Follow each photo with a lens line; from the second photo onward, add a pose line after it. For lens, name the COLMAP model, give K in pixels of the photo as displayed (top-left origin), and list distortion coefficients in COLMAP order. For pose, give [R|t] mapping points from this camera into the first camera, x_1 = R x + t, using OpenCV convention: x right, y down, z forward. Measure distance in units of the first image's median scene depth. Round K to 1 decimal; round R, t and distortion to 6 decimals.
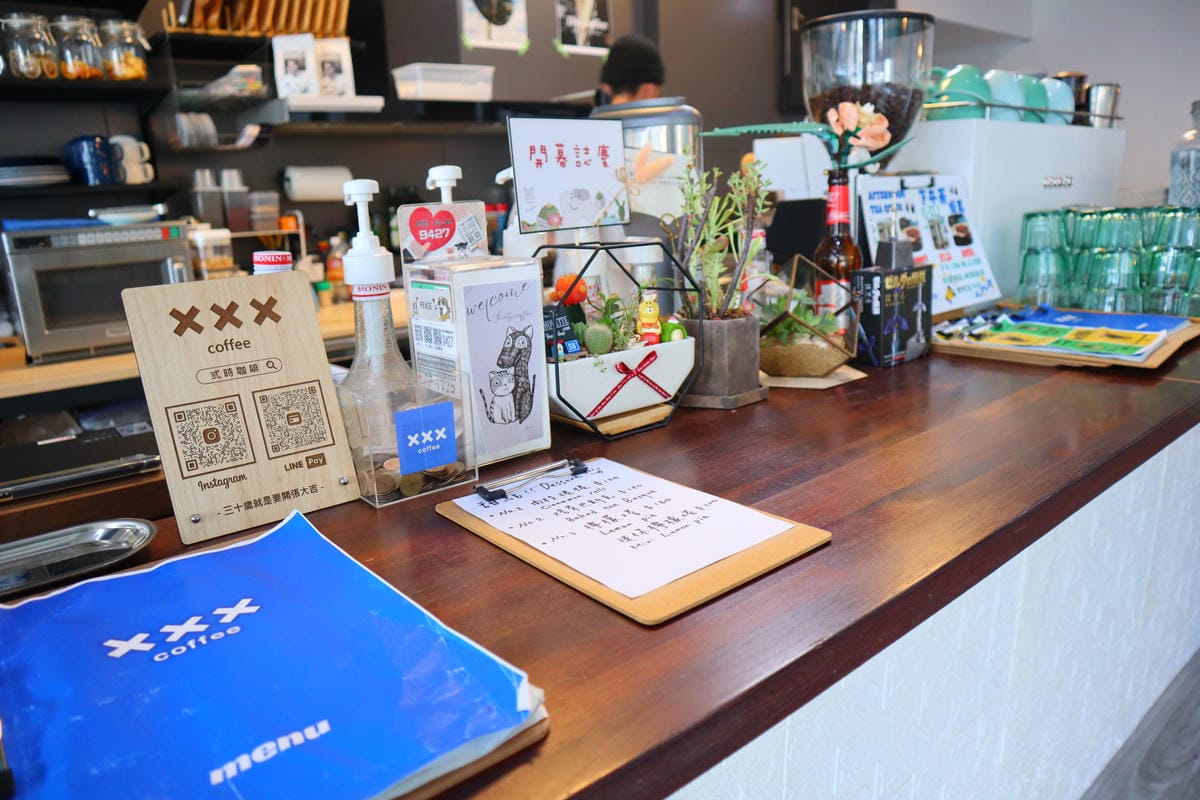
lens RADIAL K [[821.5, 0, 600.0], [0, 821.5, 400.0], [0, 0, 1]] dist [-0.111068, 0.076214]
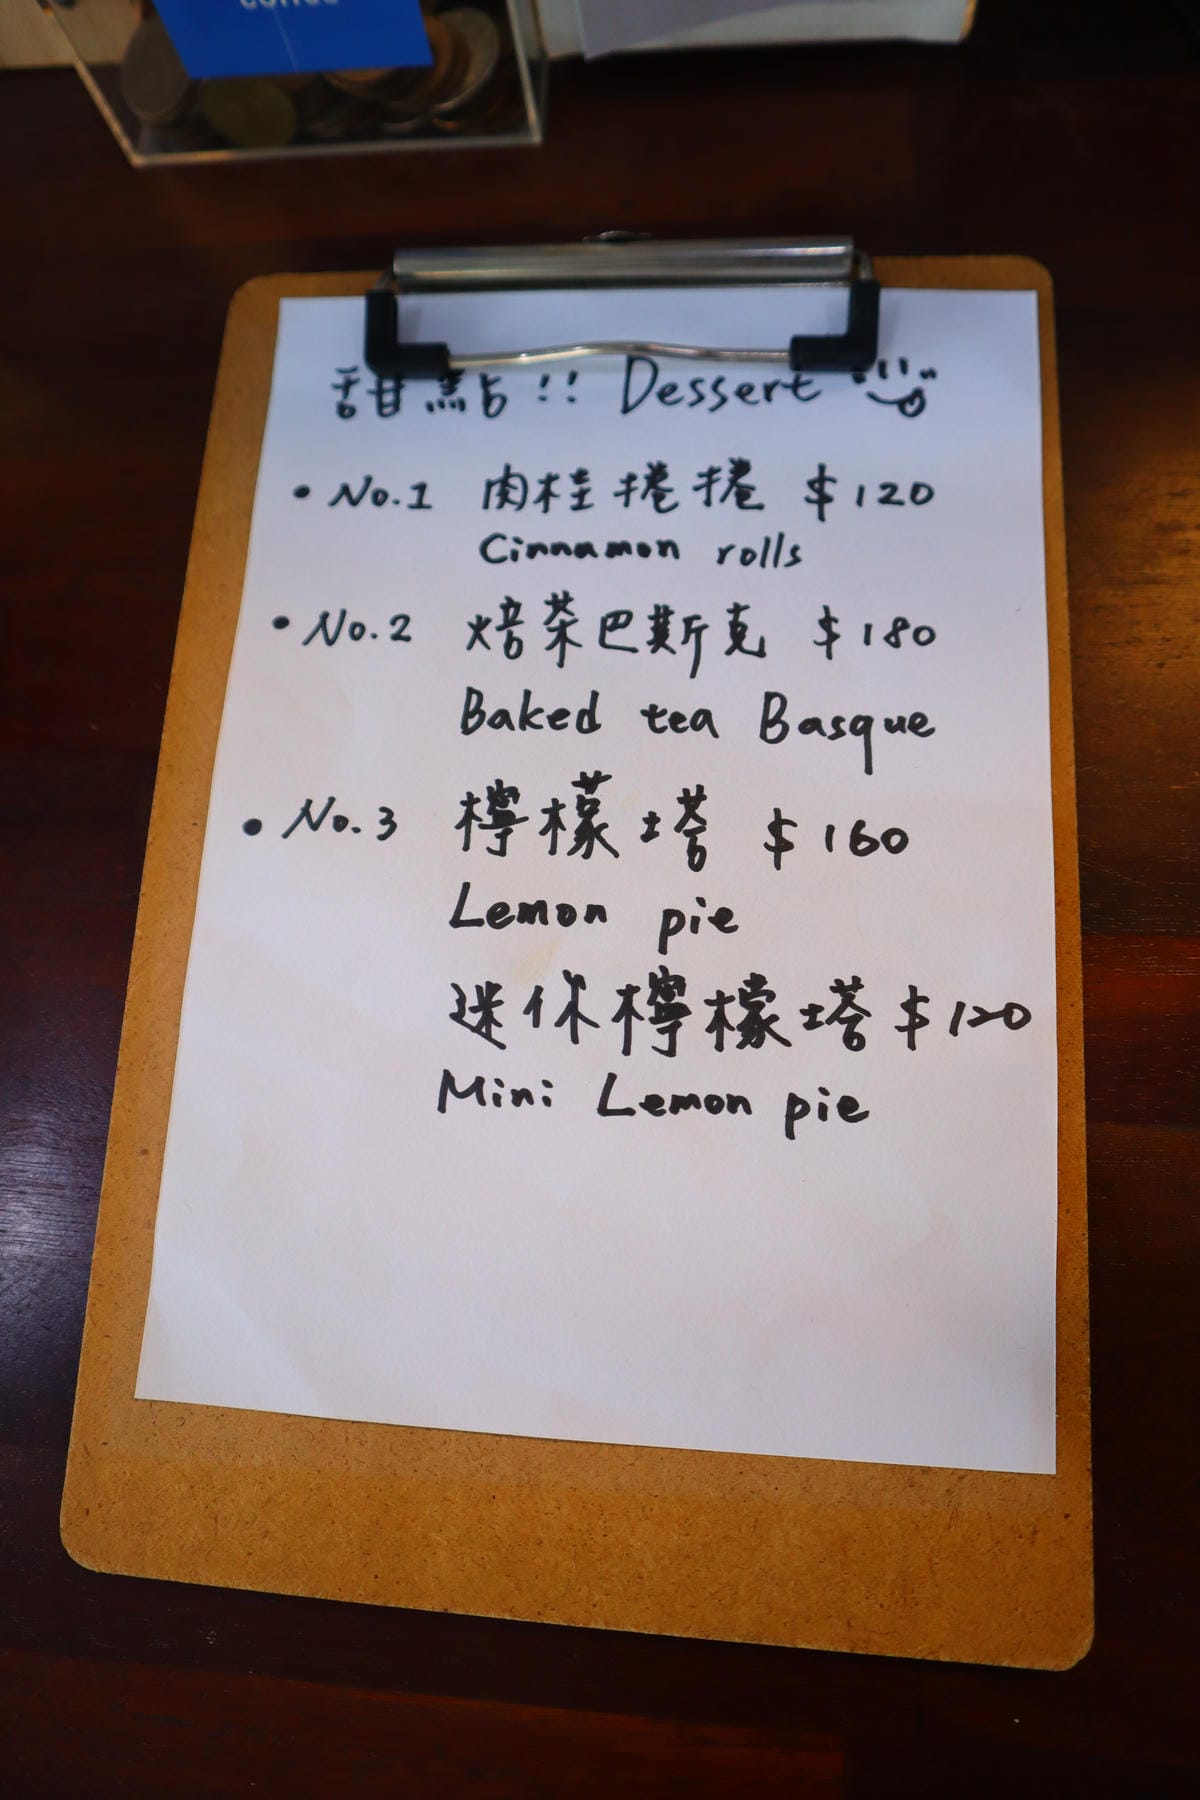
lens RADIAL K [[1246.7, 0, 600.0], [0, 1246.7, 900.0], [0, 0, 1]] dist [-0.121481, 0.079660]
pose [[0.743332, 0.644058, -0.180682, 0.049989], [-0.105330, 0.379436, 0.919203, -0.094741], [0.660578, -0.664242, 0.349886, 0.430327]]
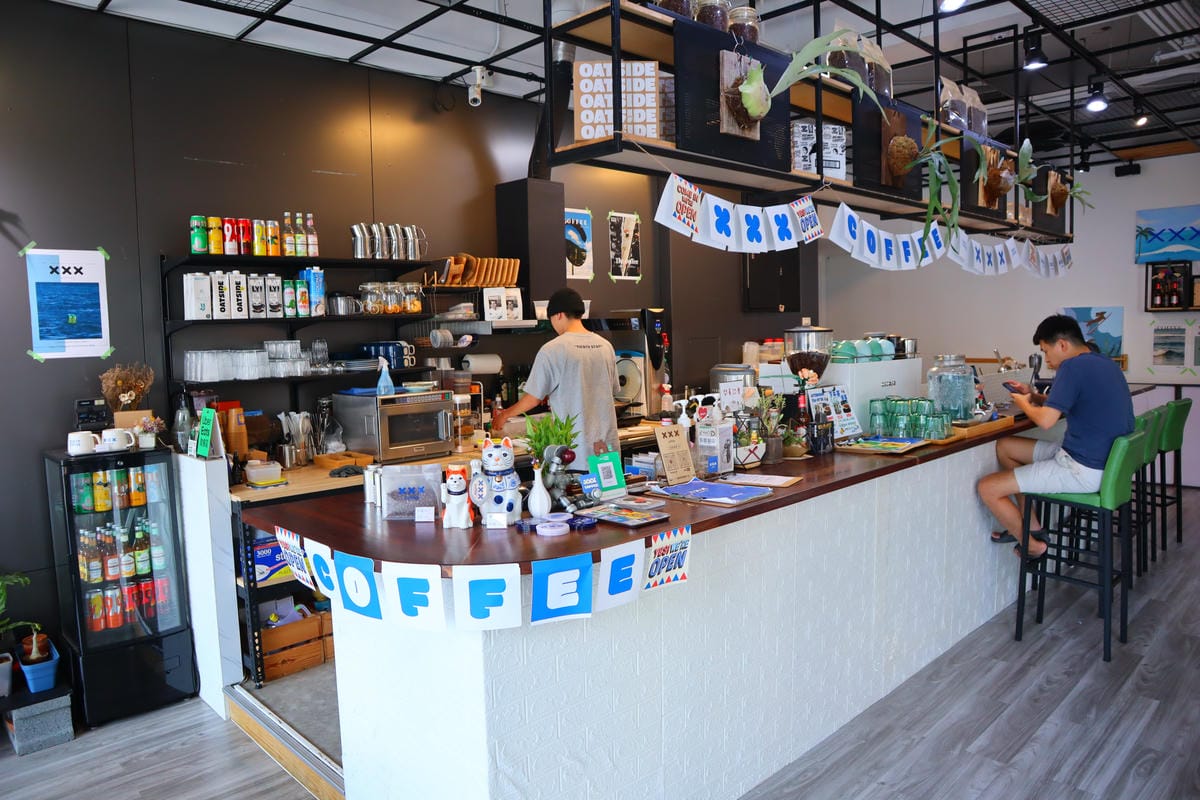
lens RADIAL K [[831.2, 0, 600.0], [0, 831.2, 400.0], [0, 0, 1]] dist [-0.121481, 0.079660]
pose [[0.996799, 0.009785, 0.079349, -0.586627], [0.003868, 0.985418, -0.170108, 0.229470], [-0.079857, 0.169870, 0.982226, -1.643382]]
